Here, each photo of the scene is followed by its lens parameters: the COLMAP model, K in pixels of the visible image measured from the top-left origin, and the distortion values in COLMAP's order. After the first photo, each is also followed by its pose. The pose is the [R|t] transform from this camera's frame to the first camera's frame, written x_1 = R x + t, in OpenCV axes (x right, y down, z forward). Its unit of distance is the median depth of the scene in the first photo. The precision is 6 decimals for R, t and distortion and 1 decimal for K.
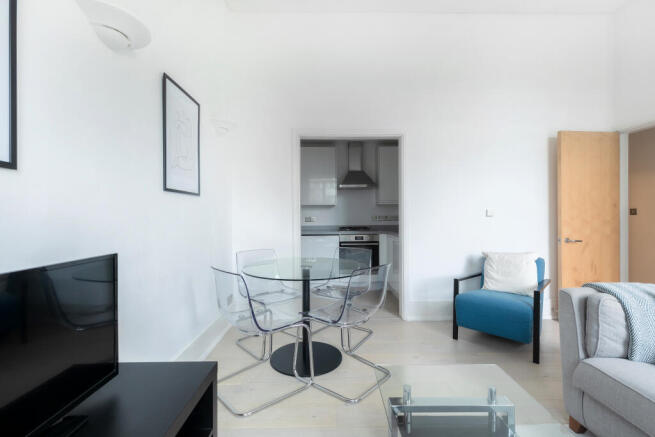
lens RADIAL K [[293.0, 0, 327.5], [0, 293.0, 218.5], [0, 0, 1]] dist [-0.000082, 0.000007]
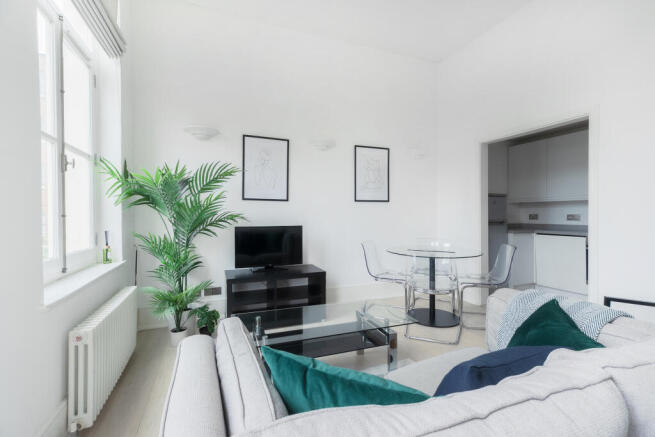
lens RADIAL K [[299.0, 0, 327.5], [0, 299.0, 218.5], [0, 0, 1]] dist [0.013165, 0.000074]
pose [[0.364938, 0.015196, -0.930908, 1.065484], [-0.010306, 0.999871, 0.012282, 0.000493], [0.930975, 0.005111, 0.365048, 0.035303]]
